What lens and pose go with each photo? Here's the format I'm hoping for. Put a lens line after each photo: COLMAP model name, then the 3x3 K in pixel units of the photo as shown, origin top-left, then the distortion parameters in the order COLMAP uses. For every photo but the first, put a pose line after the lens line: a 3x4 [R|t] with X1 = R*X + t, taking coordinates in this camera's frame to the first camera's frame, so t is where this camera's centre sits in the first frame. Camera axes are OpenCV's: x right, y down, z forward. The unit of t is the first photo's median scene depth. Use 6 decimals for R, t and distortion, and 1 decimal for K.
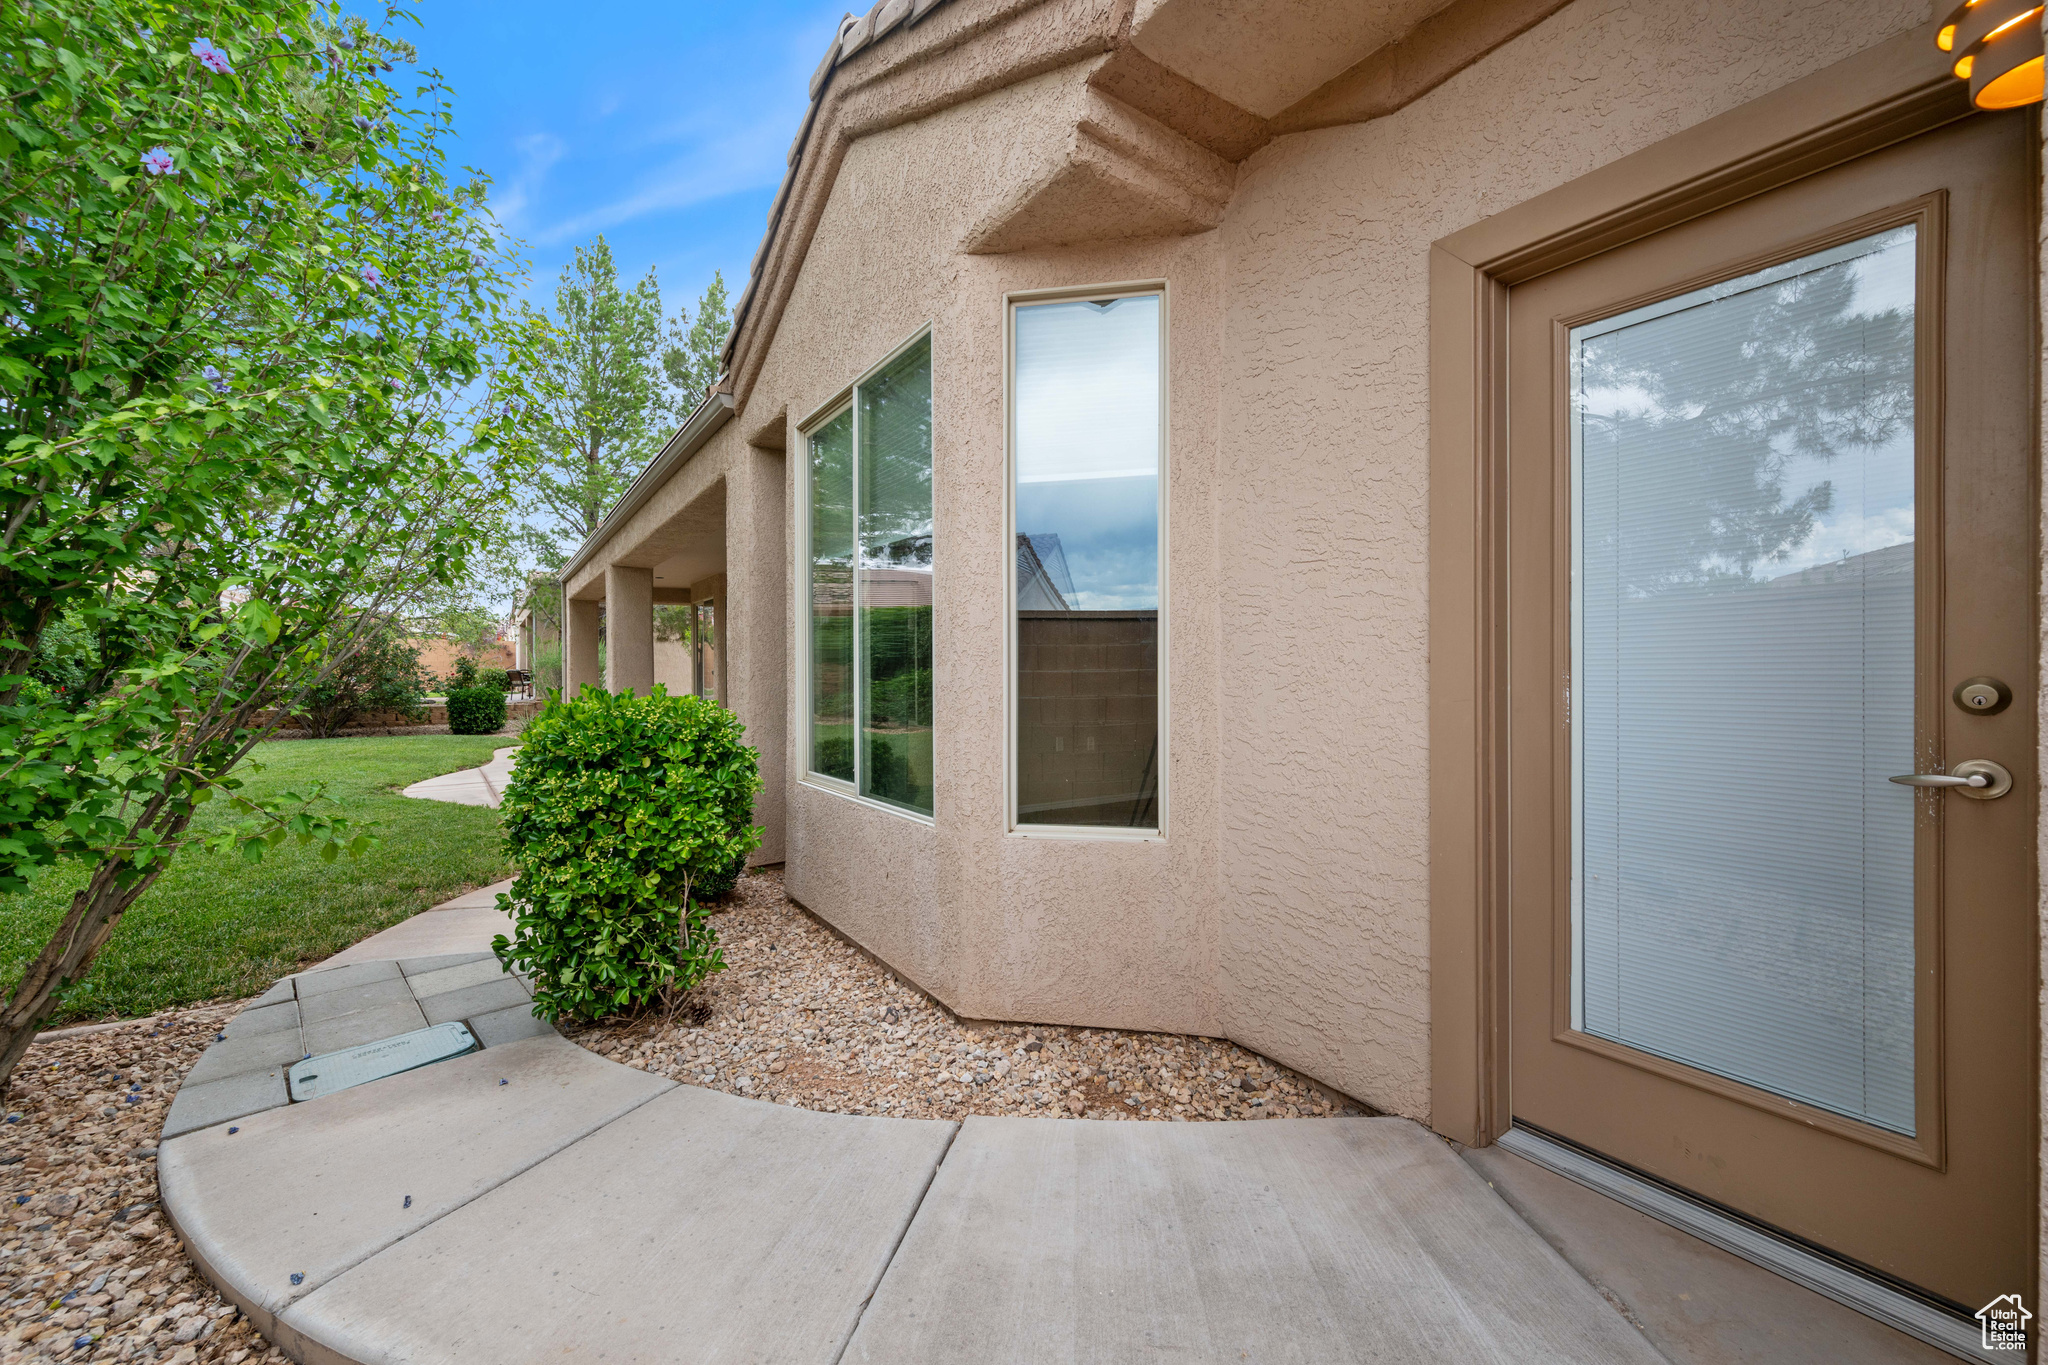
lens RADIAL K [[810.2, 0, 1025.9], [0, 810.2, 673.8], [0, 0, 1]] dist [0.001329, 0.000292]
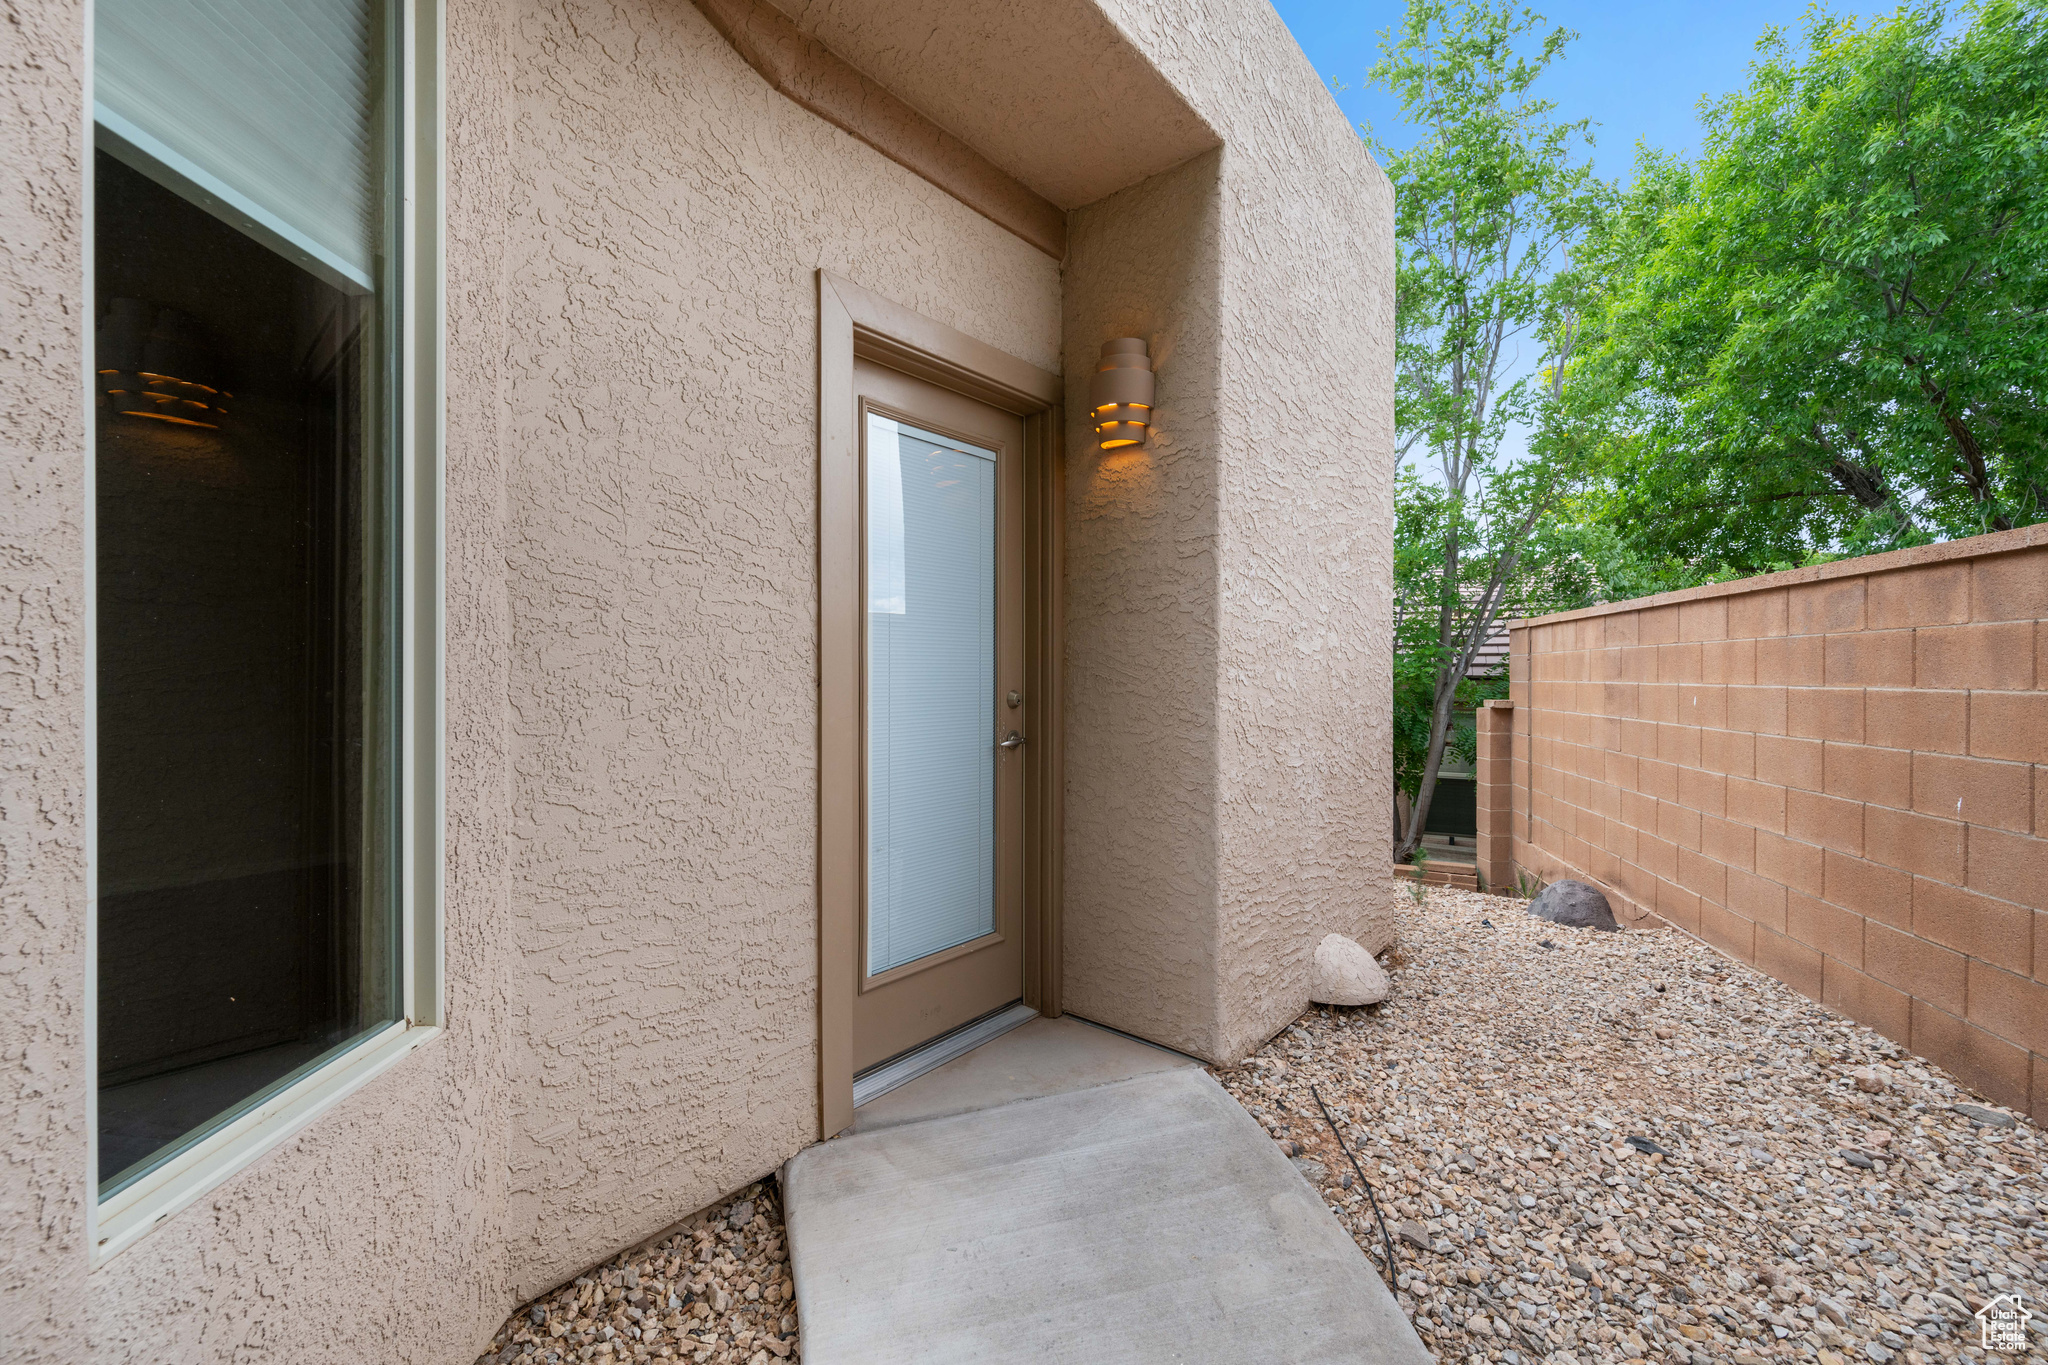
lens RADIAL K [[810.2, 0, 1026.2], [0, 810.2, 680.1], [0, 0, 1]] dist [0.001329, 0.000292]
pose [[-0.254728, -0.004361, 0.967003, -0.519427], [0.000686, 0.999989, 0.004691, -0.020053], [-0.967012, 0.001858, -0.254722, 0.960469]]
